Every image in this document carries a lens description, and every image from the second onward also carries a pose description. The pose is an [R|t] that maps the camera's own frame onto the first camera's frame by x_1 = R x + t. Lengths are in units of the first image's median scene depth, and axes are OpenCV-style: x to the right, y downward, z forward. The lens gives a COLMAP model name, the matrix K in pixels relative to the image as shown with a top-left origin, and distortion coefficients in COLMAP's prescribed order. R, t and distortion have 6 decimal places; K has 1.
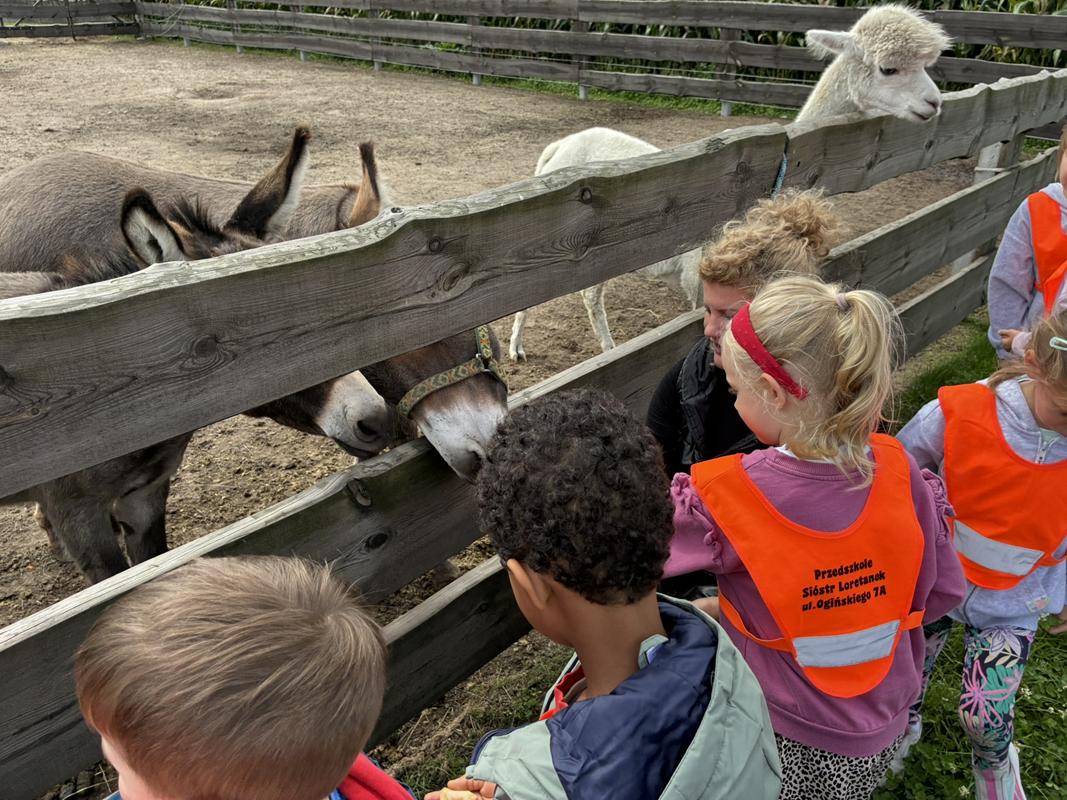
lens RADIAL K [[806.1, 0, 523.3], [0, 806.1, 395.8], [0, 0, 1]] dist [0.058272, -0.089065]
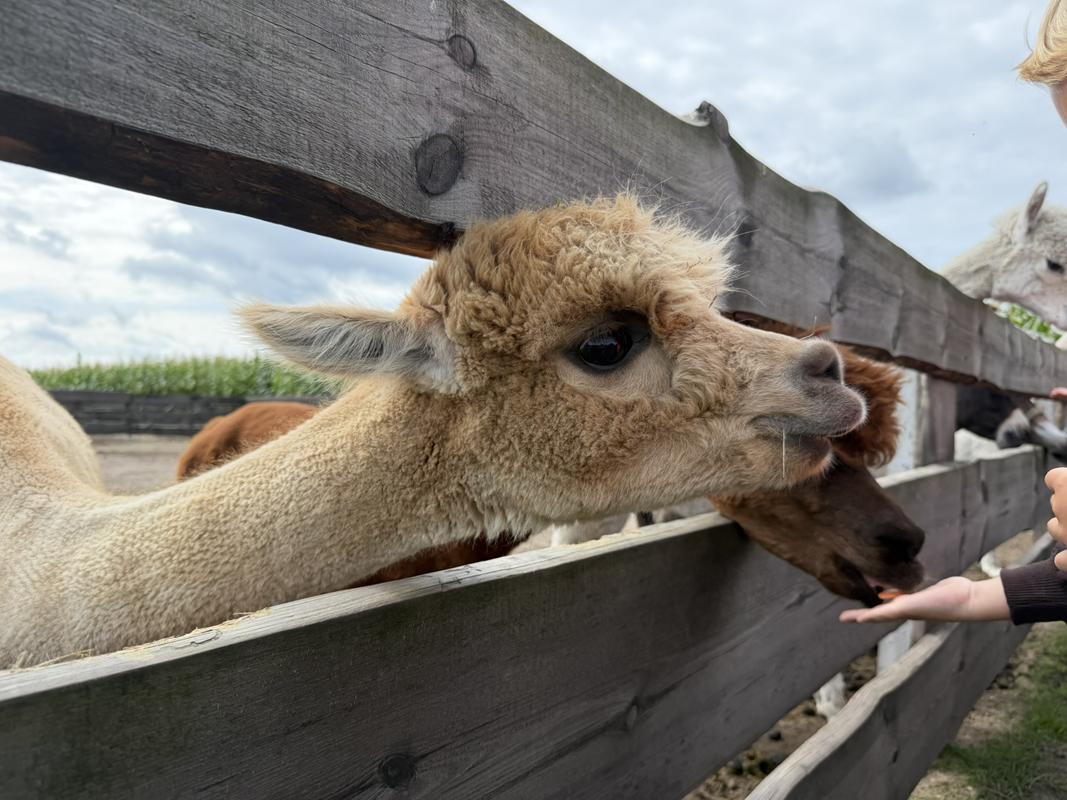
lens RADIAL K [[772.7, 0, 533.8], [0, 772.7, 407.1], [0, 0, 1]] dist [-0.022128, -0.001011]
pose [[0.998011, -0.005818, 0.062768, -0.179944], [0.034295, 0.885588, -0.463203, 0.098277], [-0.052892, 0.464435, 0.884026, -0.081848]]
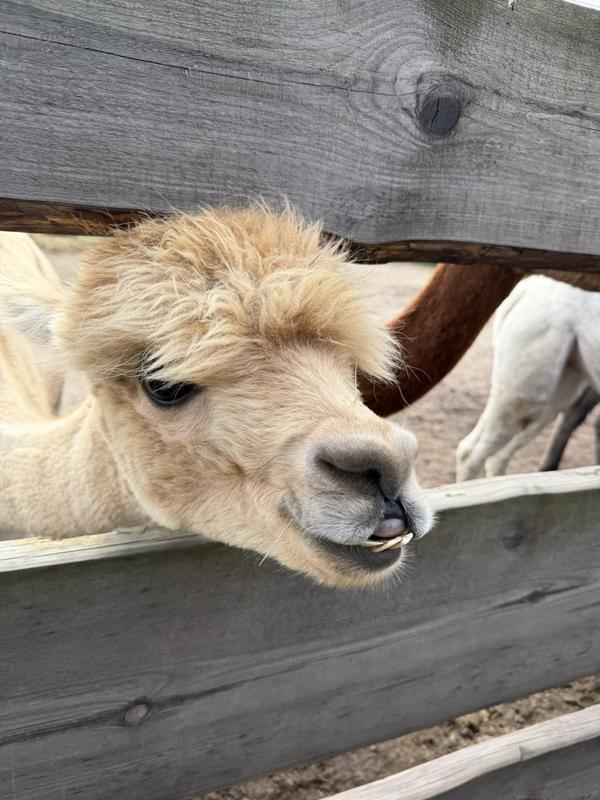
lens RADIAL K [[588.6, 0, 309.3], [0, 588.6, 398.8], [0, 0, 1]] dist [-0.021060, -0.009120]
pose [[0.902359, 0.163291, -0.398854, -0.145032], [-0.240805, 0.958539, -0.152368, 0.074222], [0.357437, 0.233537, 0.904267, -0.056702]]
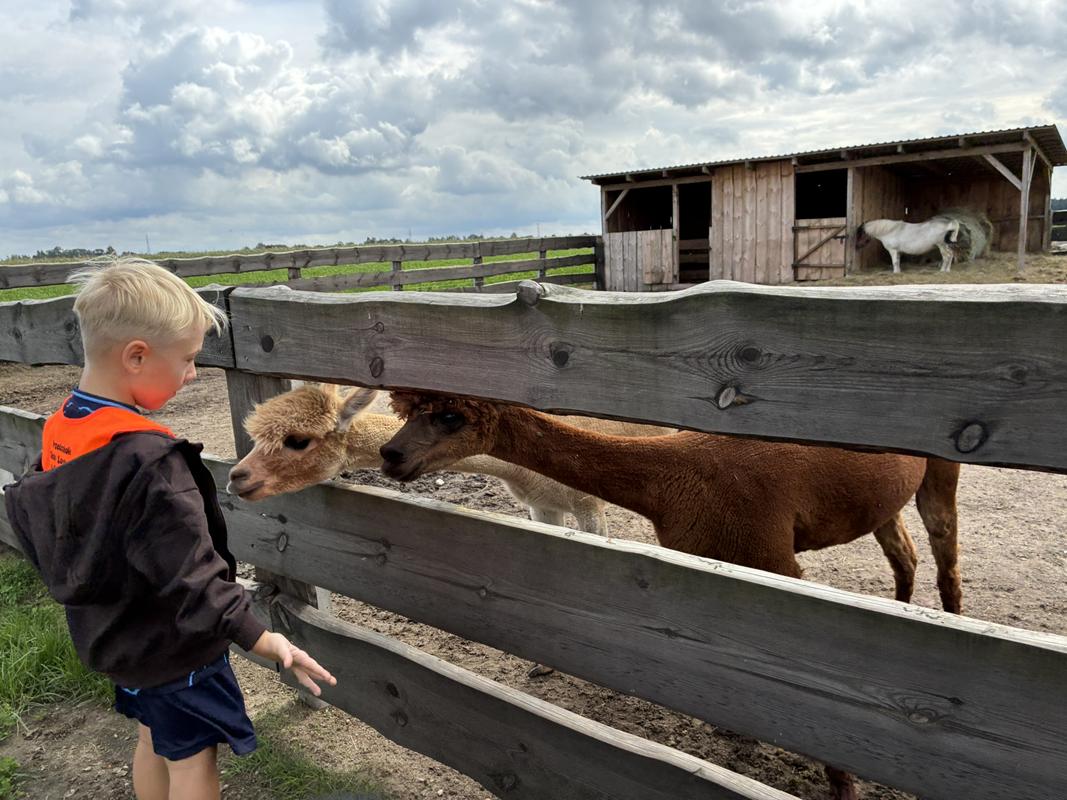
lens RADIAL K [[810.8, 0, 540.2], [0, 810.8, 401.0], [0, 0, 1]] dist [0.039011, -0.059635]
pose [[0.086250, 0.175162, -0.980754, -0.040517], [-0.408385, 0.904132, 0.125563, 0.042249], [0.908726, 0.389696, 0.149515, -0.042910]]
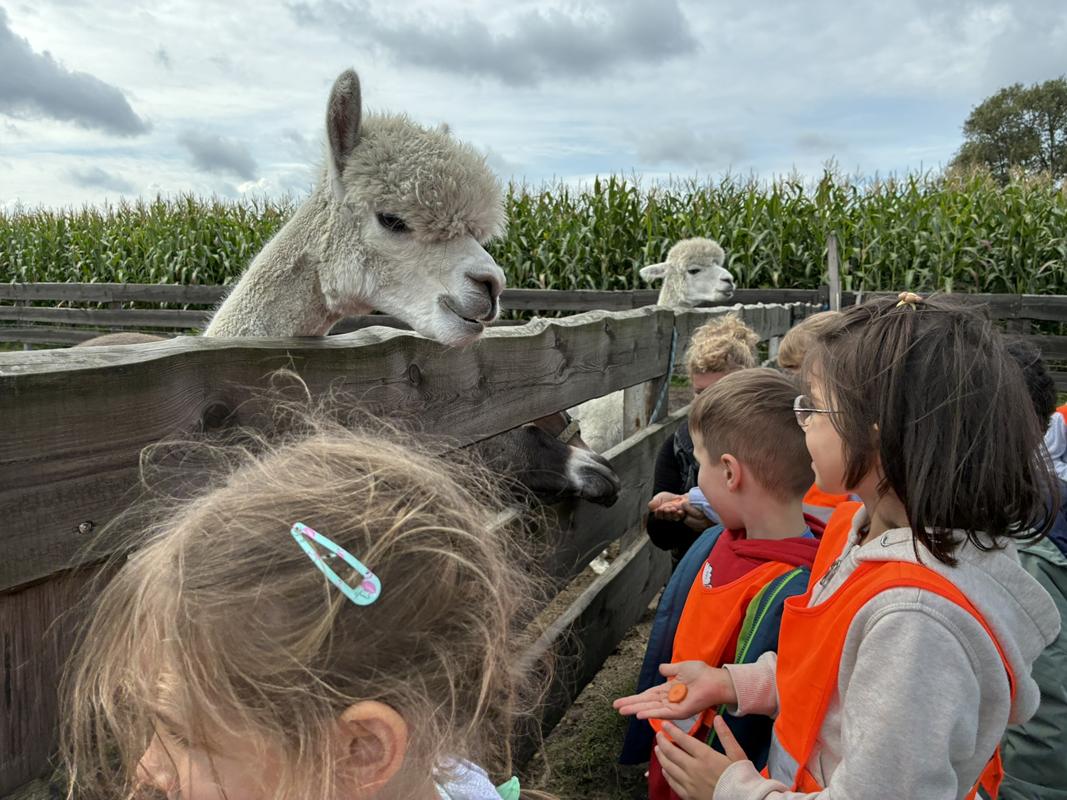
lens RADIAL K [[811.2, 0, 544.8], [0, 811.2, 403.8], [0, 0, 1]] dist [0.029125, -0.036764]
pose [[0.931006, -0.055799, 0.360714, -0.072609], [0.170112, 0.940687, -0.293546, 0.037822], [-0.322940, 0.334655, 0.885278, -0.029136]]
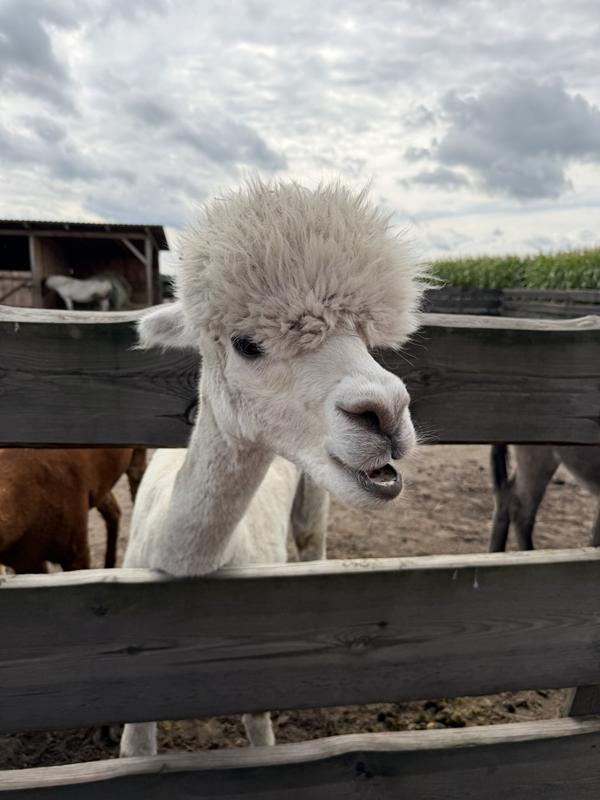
lens RADIAL K [[579.6, 0, 303.7], [0, 579.6, 397.3], [0, 0, 1]] dist [-0.007307, -0.003795]
pose [[0.779383, 0.124527, -0.614048, -0.080260], [-0.299164, 0.935077, -0.190084, 0.053325], [0.550512, 0.331849, 0.766037, -0.057931]]
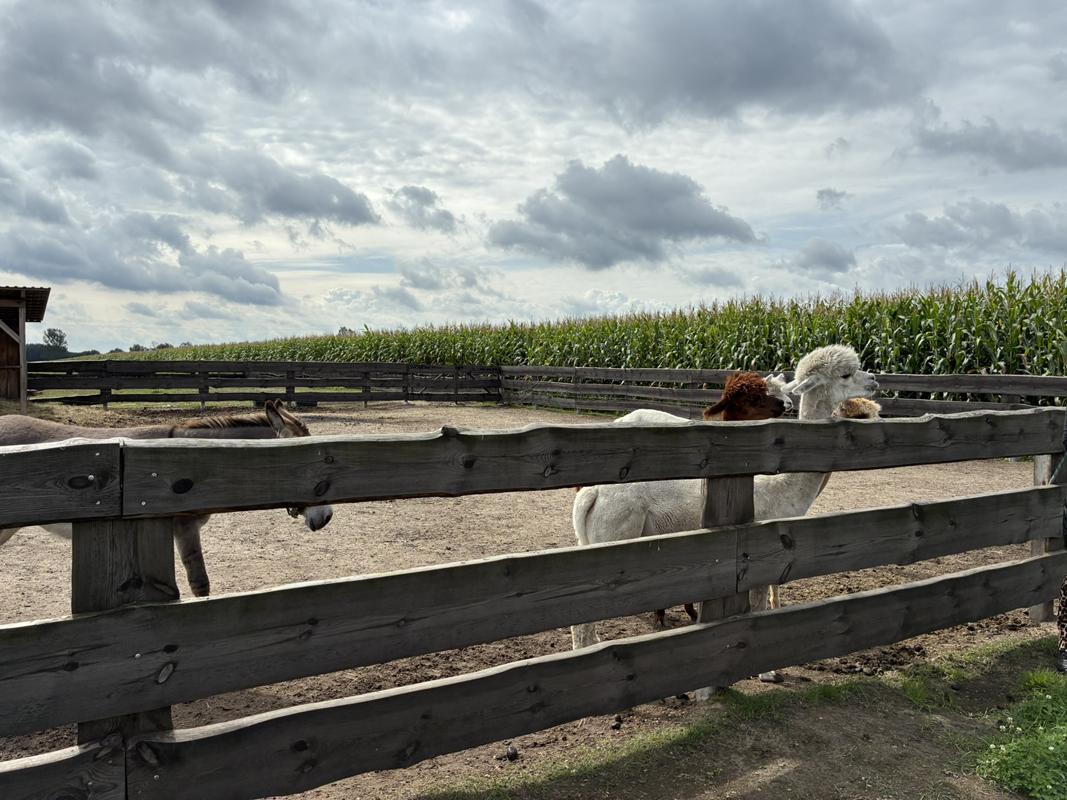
lens RADIAL K [[808.1, 0, 530.2], [0, 808.1, 386.2], [0, 0, 1]] dist [0.039298, -0.057127]
pose [[0.958152, 0.001698, -0.286254, -0.075871], [-0.125562, 0.901145, -0.414937, 0.120118], [0.257252, 0.433515, 0.863647, -0.220452]]
